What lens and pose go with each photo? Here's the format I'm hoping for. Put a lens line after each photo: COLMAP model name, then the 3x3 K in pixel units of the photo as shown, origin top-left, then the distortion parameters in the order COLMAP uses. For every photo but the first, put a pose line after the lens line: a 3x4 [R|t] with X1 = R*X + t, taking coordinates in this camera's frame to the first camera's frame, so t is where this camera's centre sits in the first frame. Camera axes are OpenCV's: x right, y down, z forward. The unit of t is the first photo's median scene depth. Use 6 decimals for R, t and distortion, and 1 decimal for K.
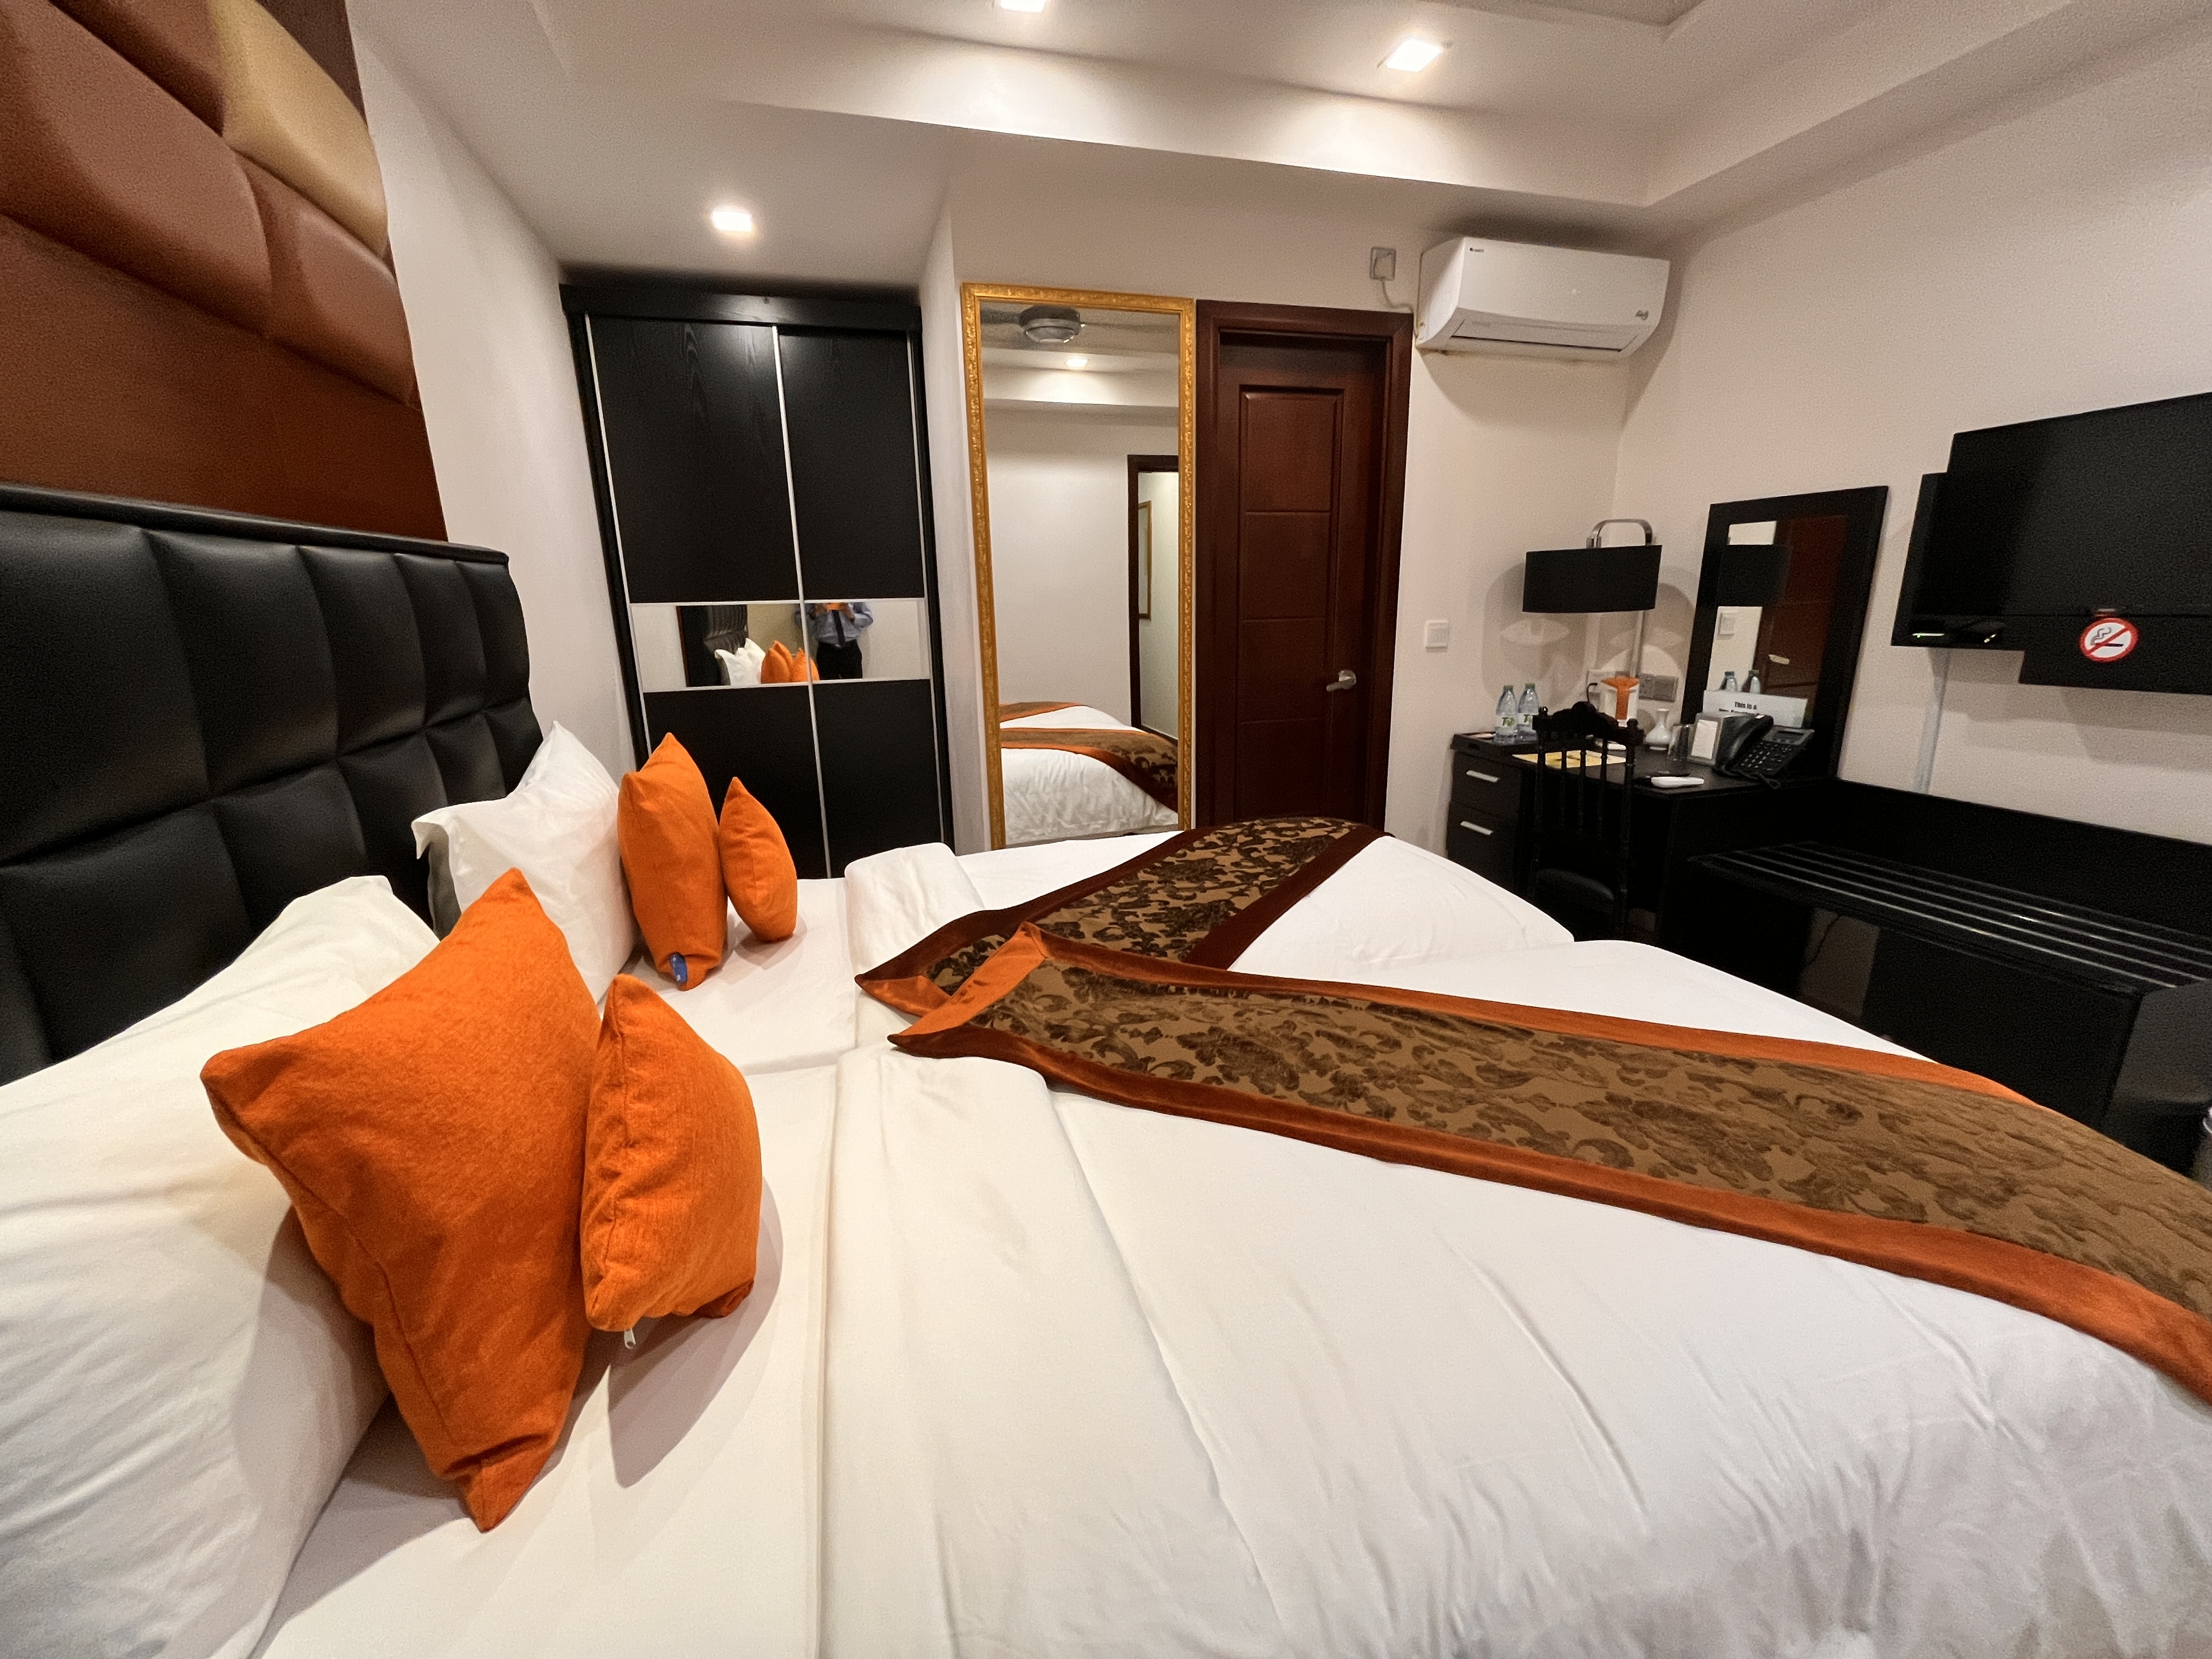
lens RADIAL K [[899.7, 0, 1102.2], [0, 899.7, 828.5], [0, 0, 1]] dist [-0.000890, -0.000453]
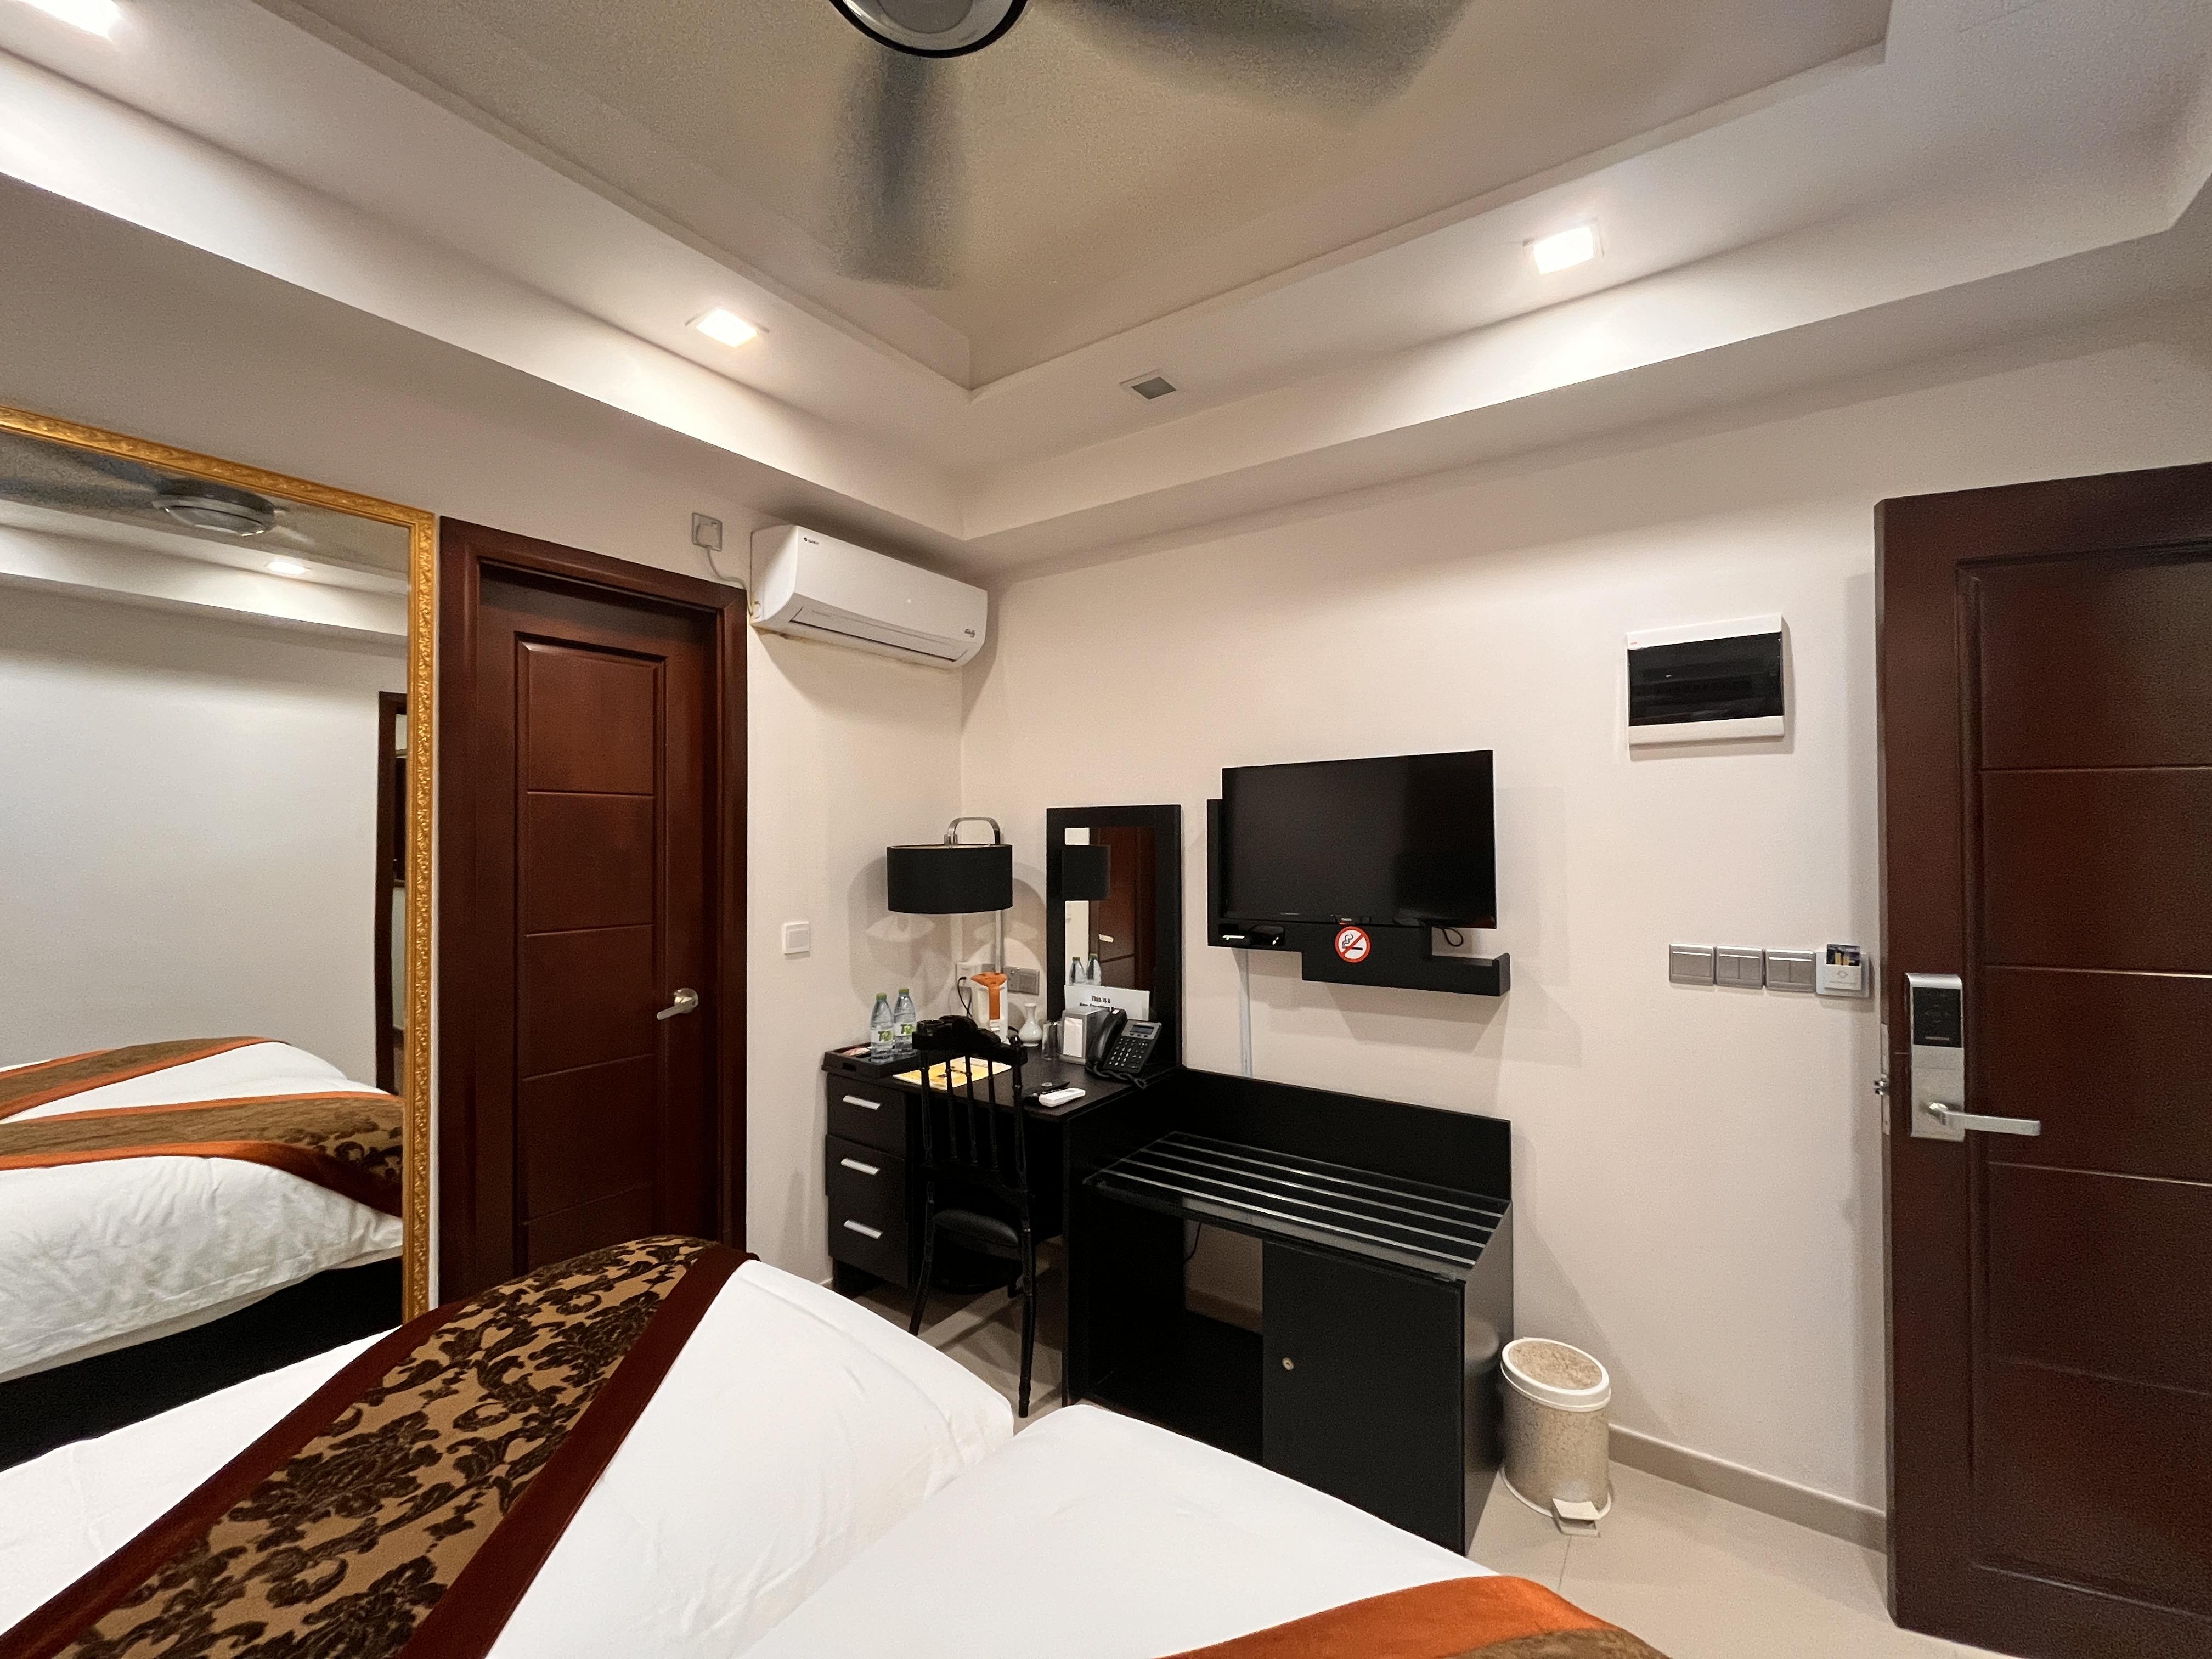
lens RADIAL K [[899.7, 0, 1102.2], [0, 899.7, 828.5], [0, 0, 1]] dist [-0.000890, -0.000453]
pose [[0.781000, 0.026831, 0.623955, 0.072672], [0.143321, 0.964713, -0.220879, -0.097836], [-0.607864, 0.261932, 0.749595, 0.180676]]
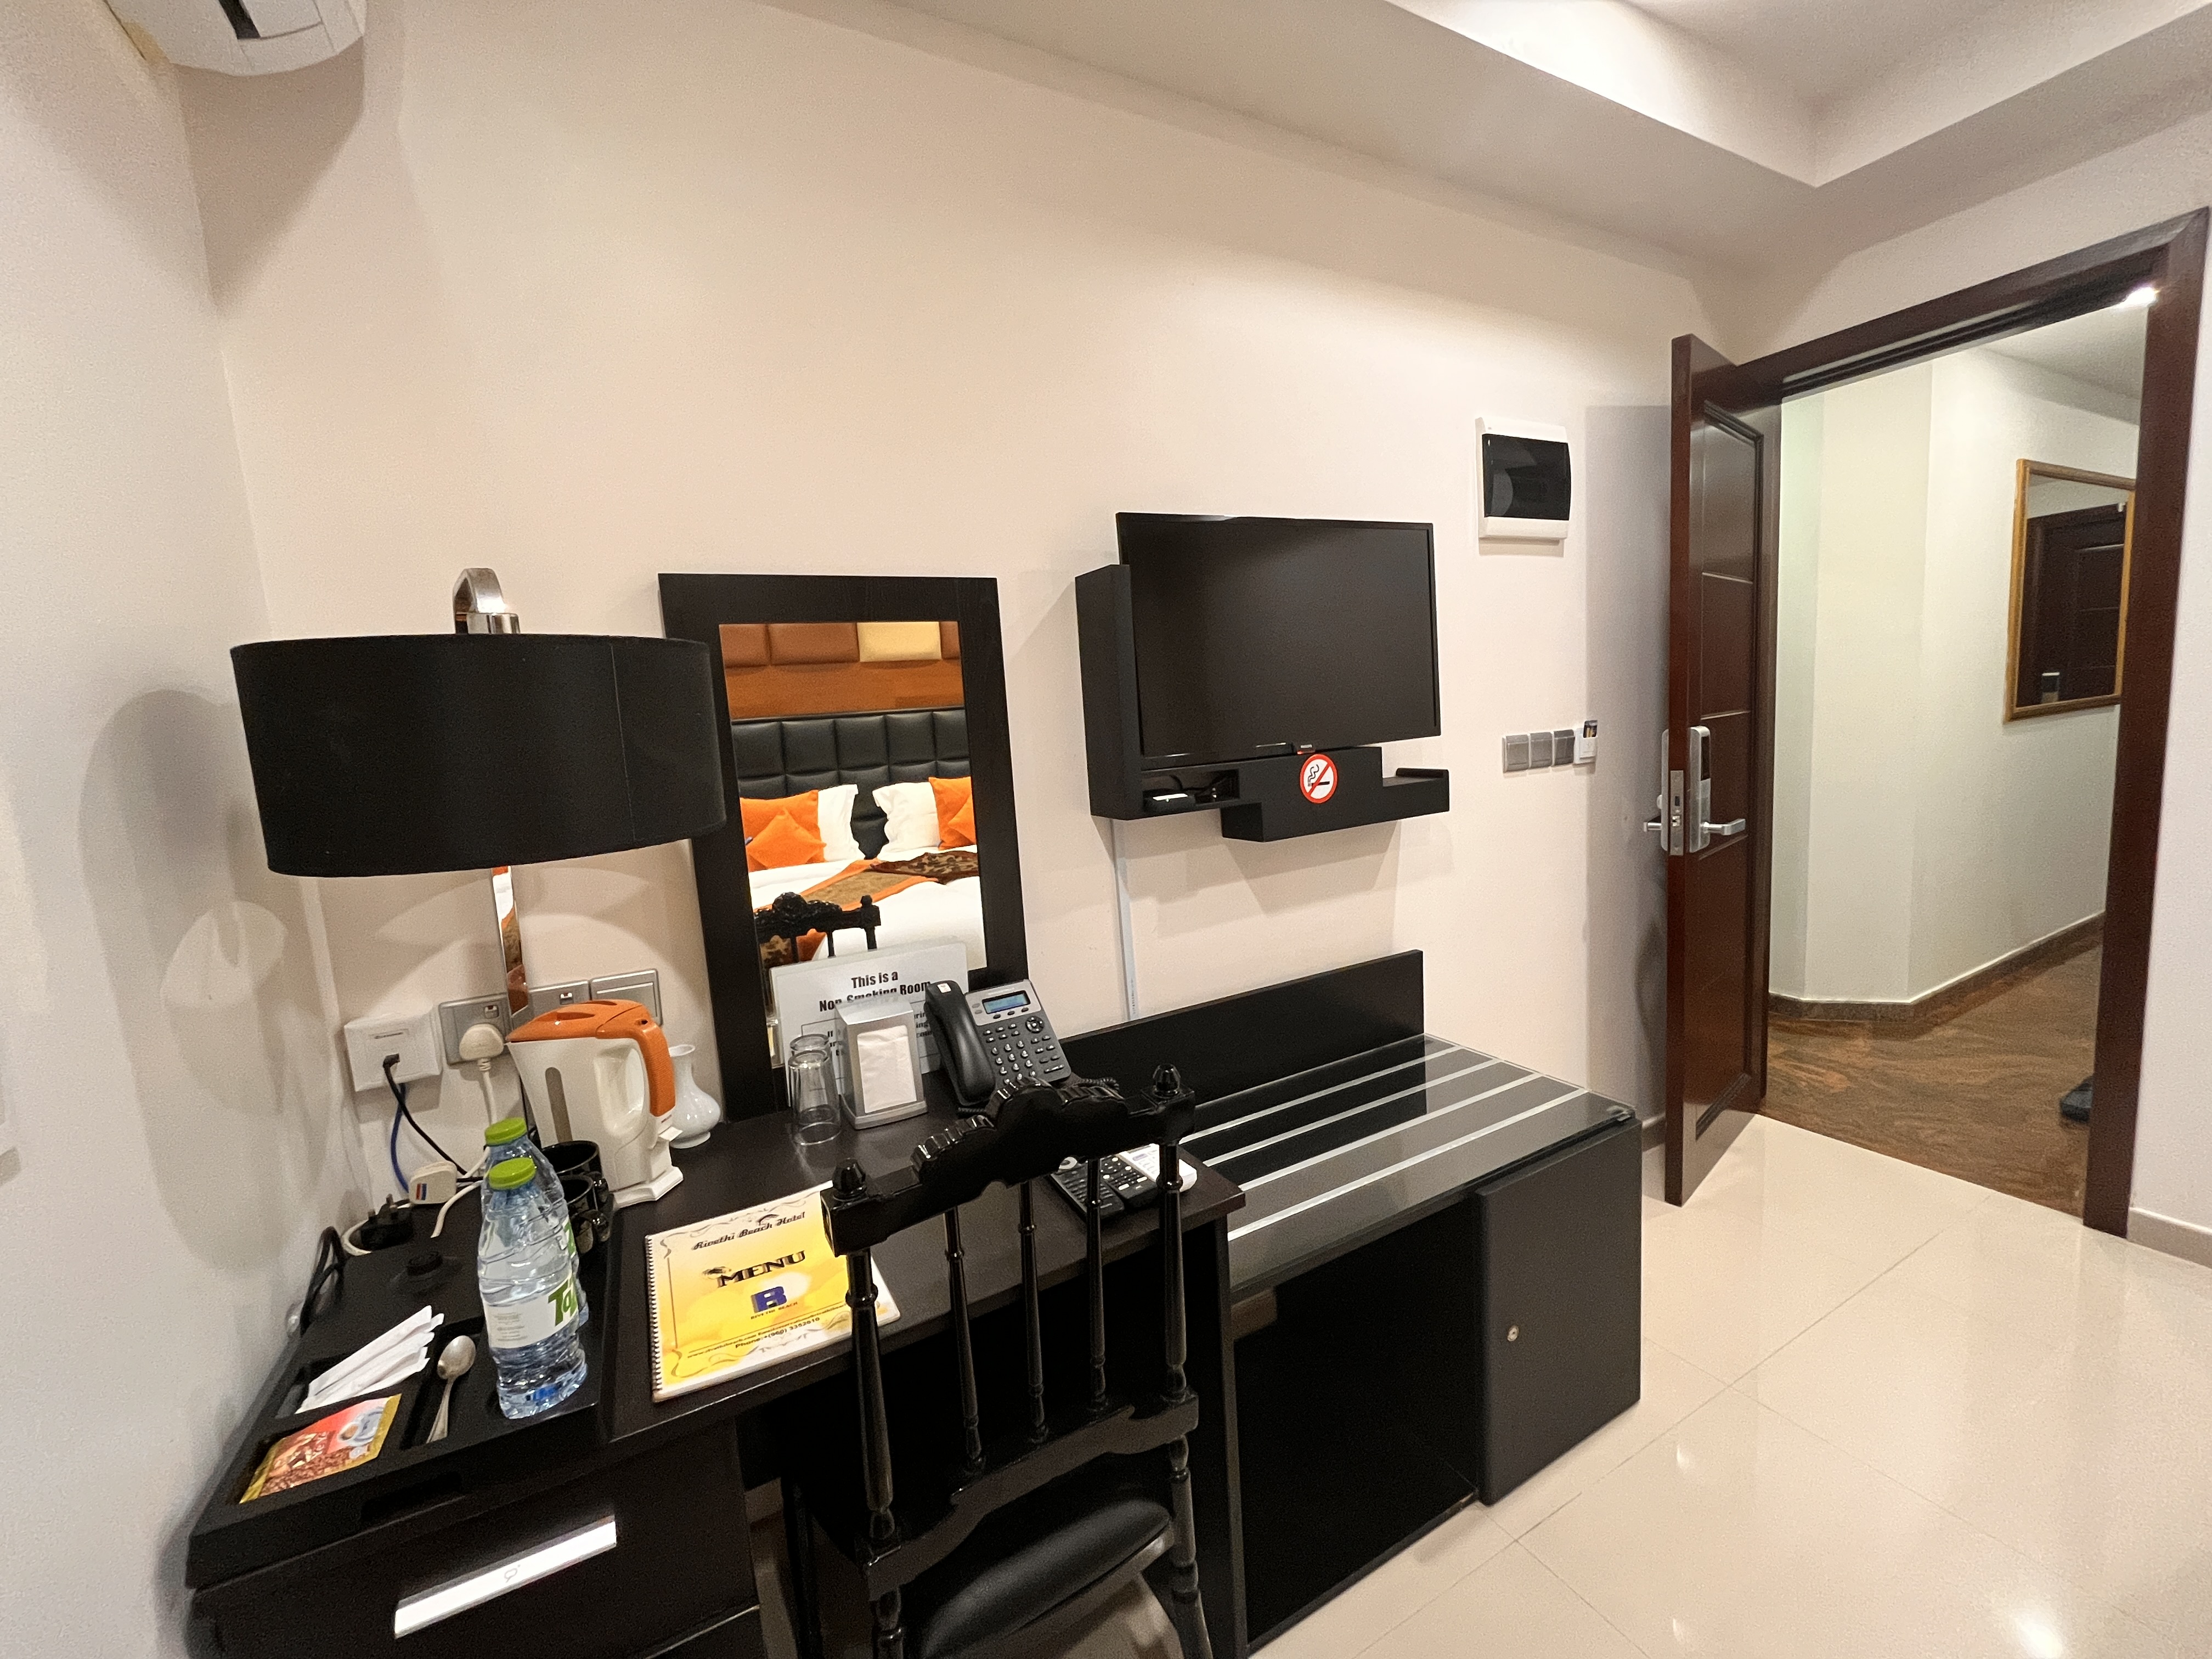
lens RADIAL K [[917.7, 0, 1113.8], [0, 917.7, 819.2], [0, 0, 1]] dist [-0.000403, -0.000078]
pose [[-0.214533, -0.081783, 0.973287, 0.198246], [0.310715, 0.939006, 0.147390, -0.253202], [-0.925976, 0.334035, -0.176037, 0.934955]]
